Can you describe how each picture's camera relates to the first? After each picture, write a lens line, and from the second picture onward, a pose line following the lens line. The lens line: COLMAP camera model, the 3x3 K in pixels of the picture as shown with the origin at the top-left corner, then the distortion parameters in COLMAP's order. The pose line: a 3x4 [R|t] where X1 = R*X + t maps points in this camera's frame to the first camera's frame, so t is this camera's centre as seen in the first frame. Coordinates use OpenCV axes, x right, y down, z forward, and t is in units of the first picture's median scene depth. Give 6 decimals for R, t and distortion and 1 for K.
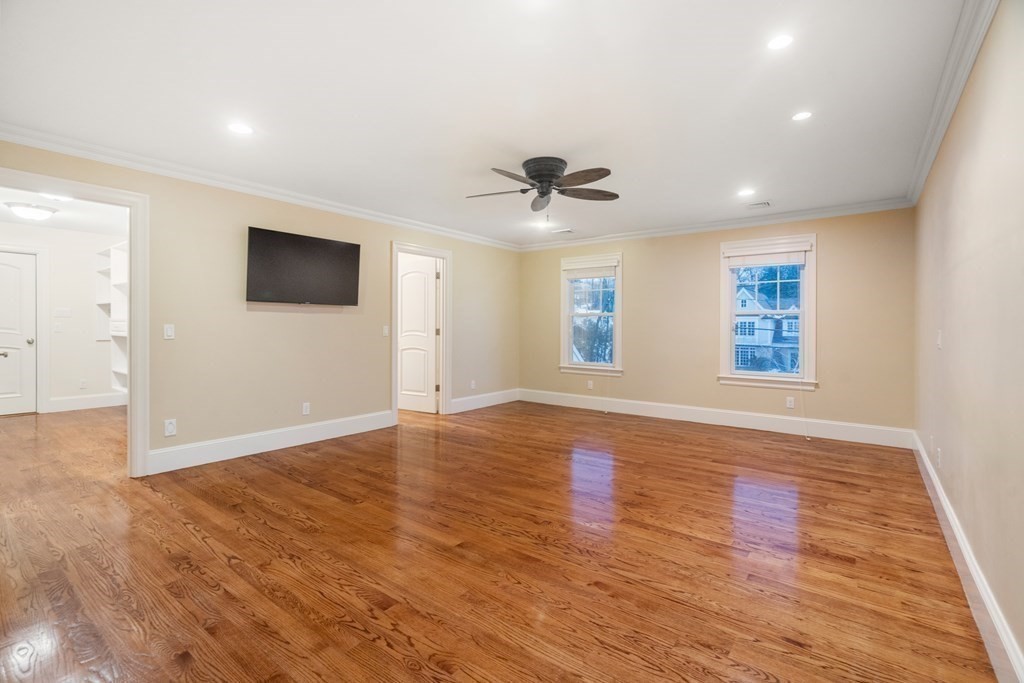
lens RADIAL K [[464.9, 0, 528.9], [0, 464.9, 341.8], [0, 0, 1]] dist [0.003762, -0.000291]
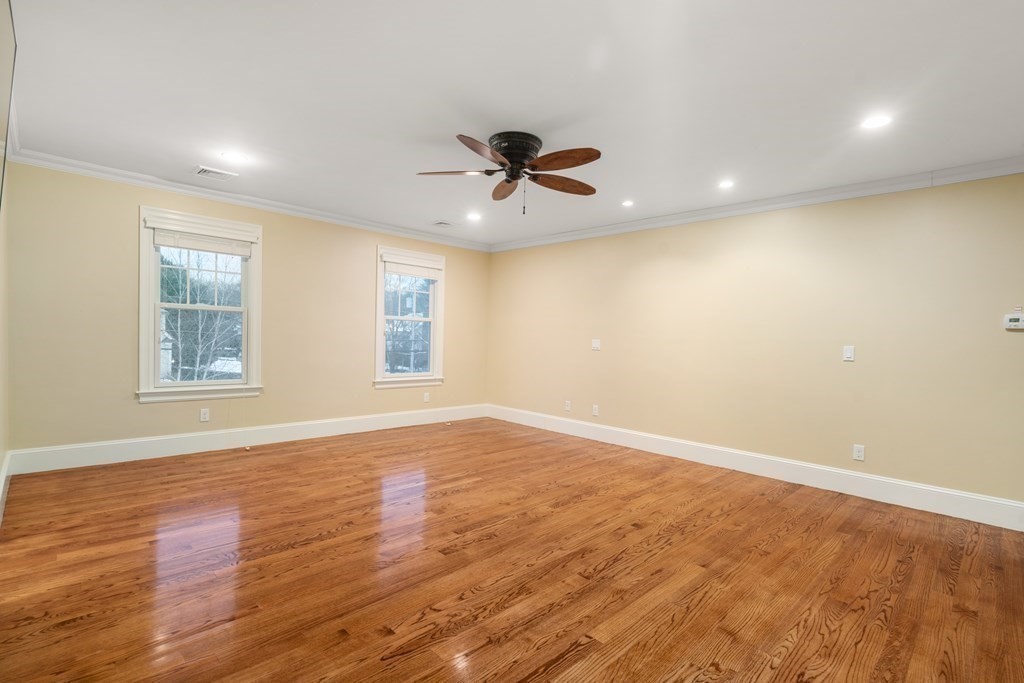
lens RADIAL K [[464.9, 0, 528.9], [0, 464.9, 341.8], [0, 0, 1]] dist [0.003762, -0.000291]
pose [[0.160595, -0.007347, 0.986993, -0.739435], [0.000651, 0.999973, 0.007337, -0.023012], [-0.987020, -0.000536, 0.160595, 0.767213]]
